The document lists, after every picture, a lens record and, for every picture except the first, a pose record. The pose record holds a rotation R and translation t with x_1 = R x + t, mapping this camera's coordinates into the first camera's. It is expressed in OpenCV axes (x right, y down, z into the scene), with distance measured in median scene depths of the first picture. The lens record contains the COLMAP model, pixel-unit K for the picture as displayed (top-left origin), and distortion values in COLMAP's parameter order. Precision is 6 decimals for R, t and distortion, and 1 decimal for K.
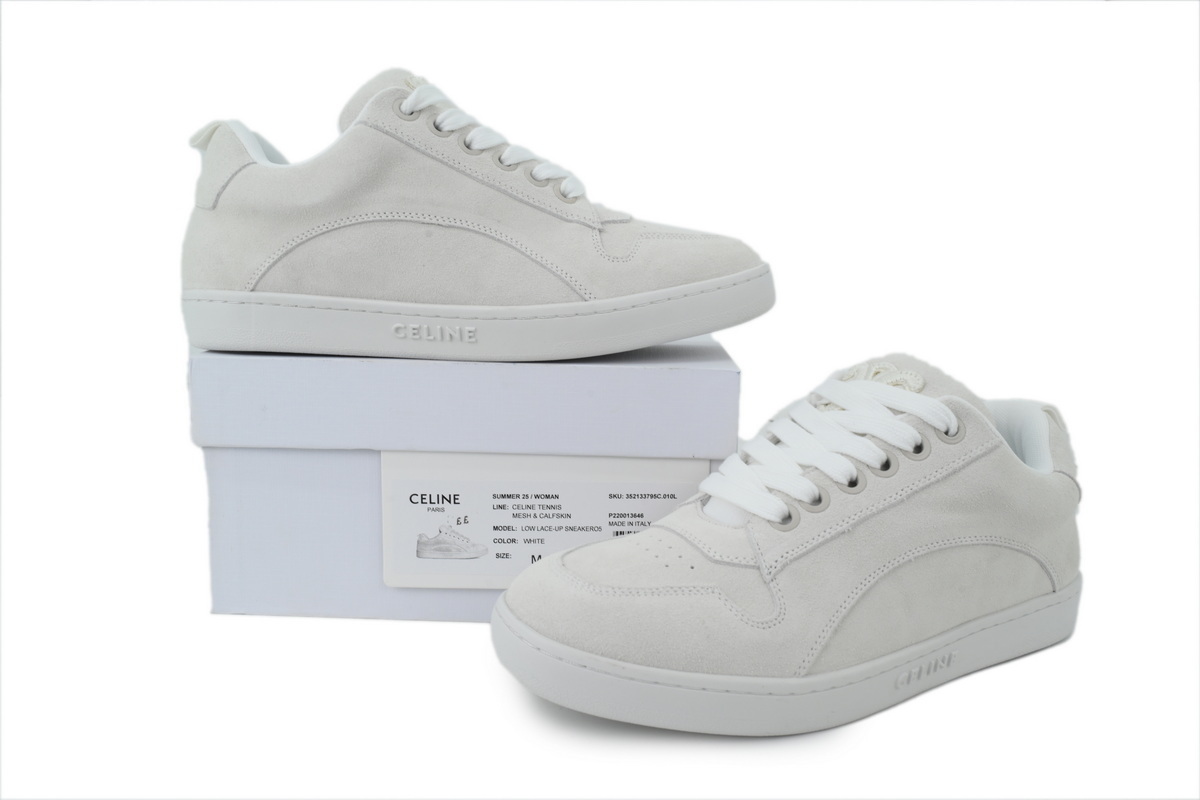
lens RADIAL K [[1032.6, 0, 600.0], [0, 1032.6, 400.0], [0, 0, 1]] dist [0.060588, -0.001560]
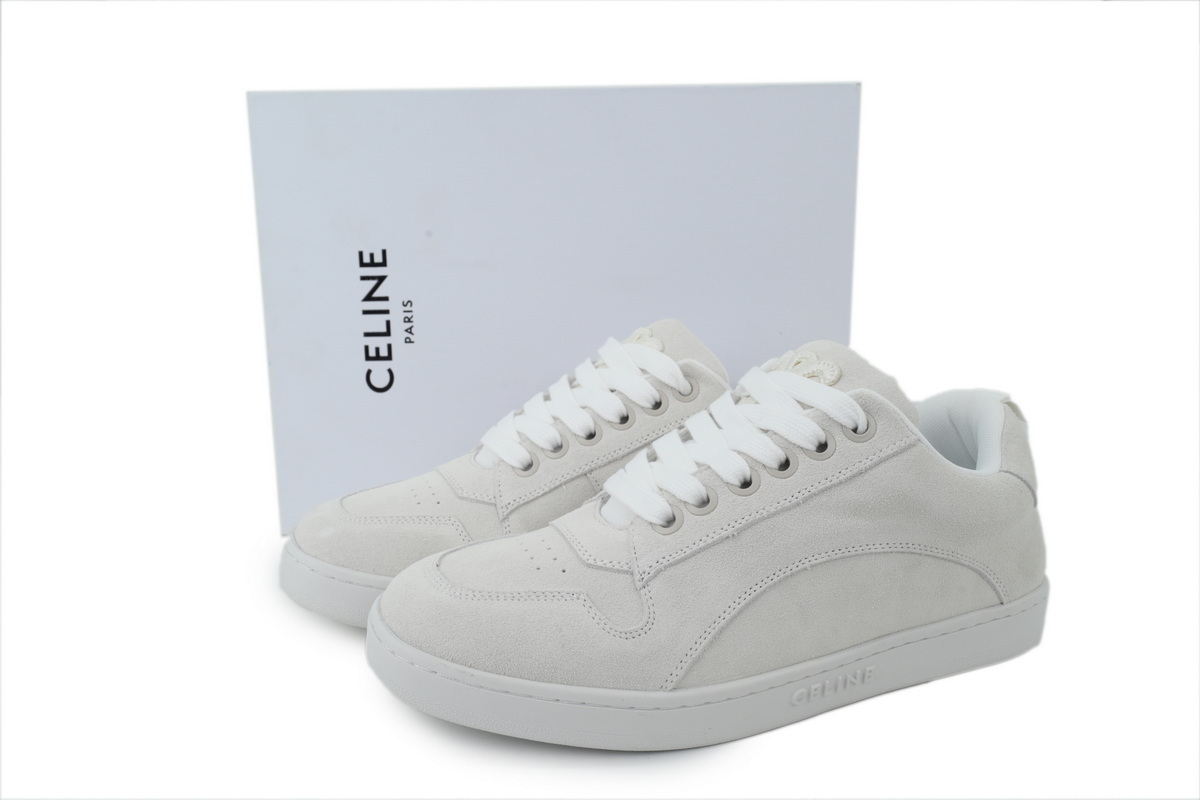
lens RADIAL K [[1032.6, 0, 600.0], [0, 1032.6, 400.0], [0, 0, 1]] dist [0.060588, -0.001560]
pose [[0.987843, 0.002584, -0.155435, 0.261274], [0.001936, 0.999580, 0.028925, -0.022245], [0.155444, -0.028874, 0.987423, 0.067676]]
